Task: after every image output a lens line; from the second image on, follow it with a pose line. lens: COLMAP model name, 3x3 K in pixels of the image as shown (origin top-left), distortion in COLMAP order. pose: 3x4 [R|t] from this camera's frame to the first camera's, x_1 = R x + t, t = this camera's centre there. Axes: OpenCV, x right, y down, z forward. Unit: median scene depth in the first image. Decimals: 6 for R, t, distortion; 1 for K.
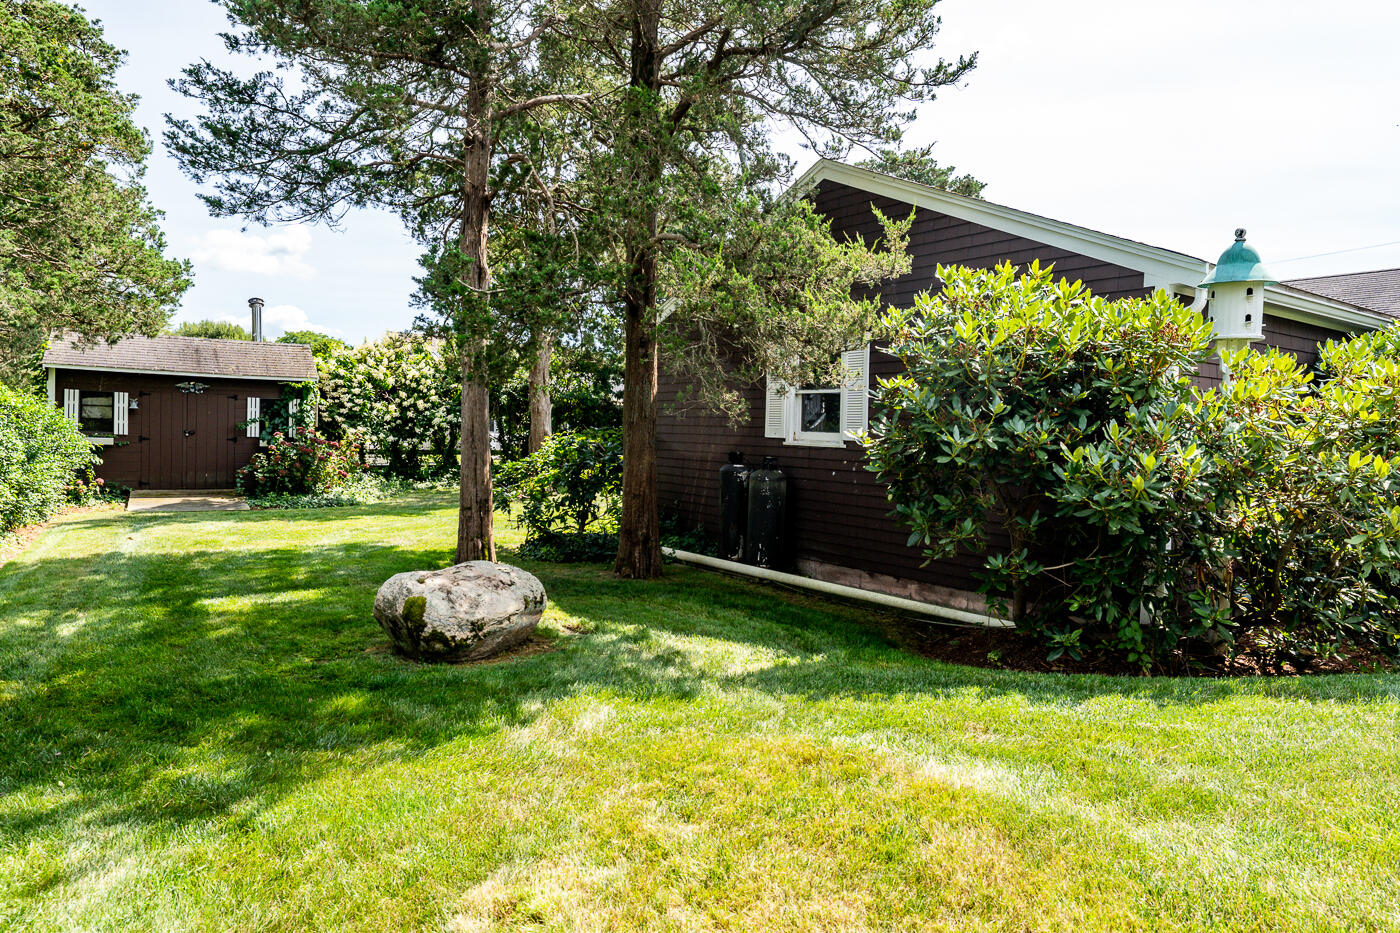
lens RADIAL K [[893.2, 0, 700.4], [0, 893.2, 466.6], [0, 0, 1]] dist [-0.006399, -0.001733]
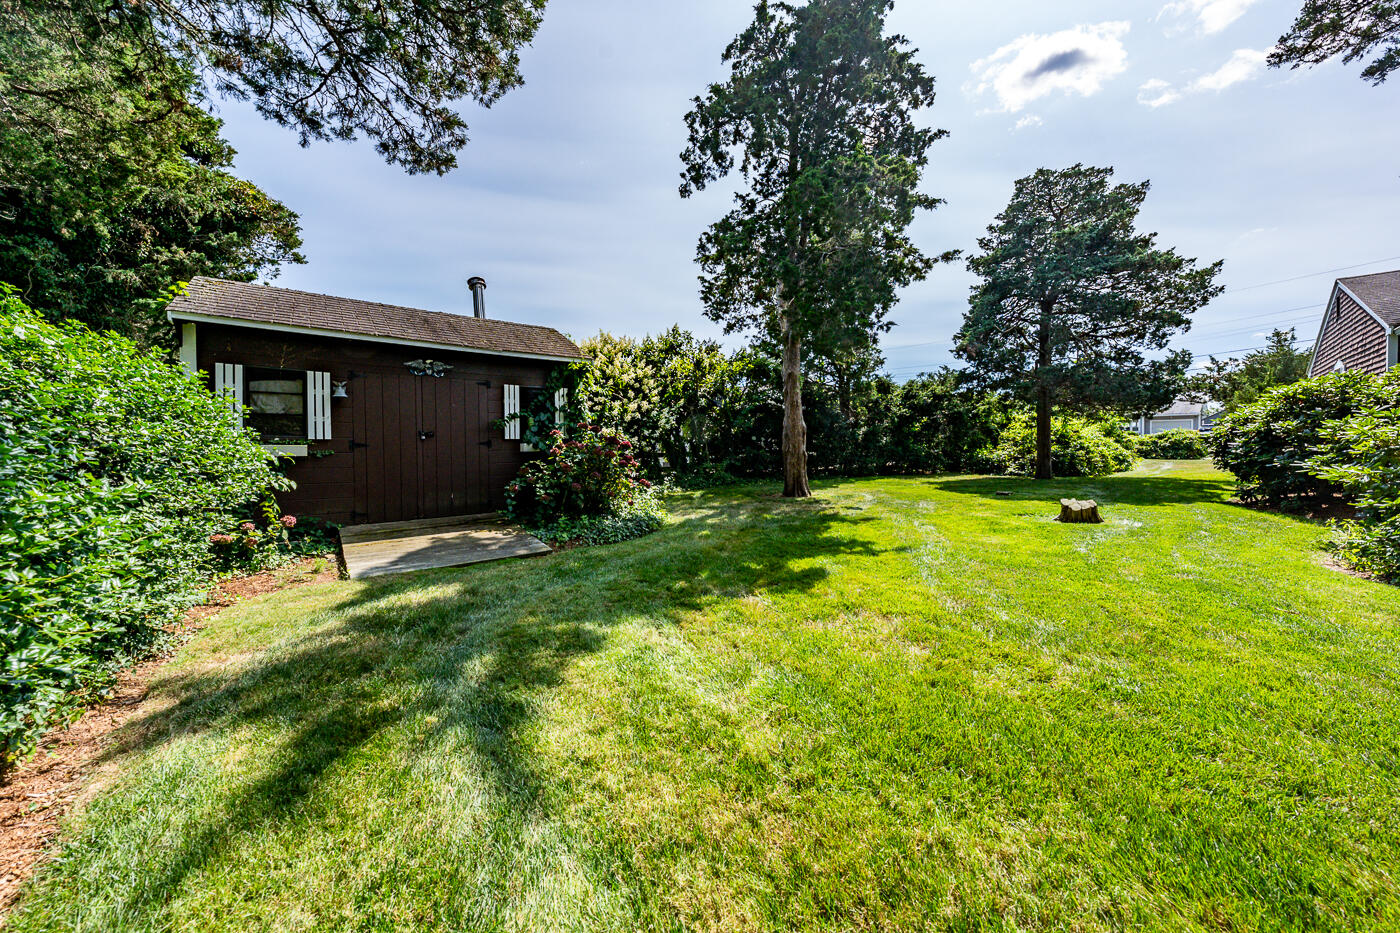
lens RADIAL K [[504.4, 0, 699.4], [0, 504.4, 459.5], [0, 0, 1]] dist [-0.000386, 0.000201]
pose [[0.992977, -0.040510, 0.111153, -0.422094], [0.041528, 0.999114, -0.006852, -0.008268], [-0.110777, 0.011420, 0.993780, 0.612822]]
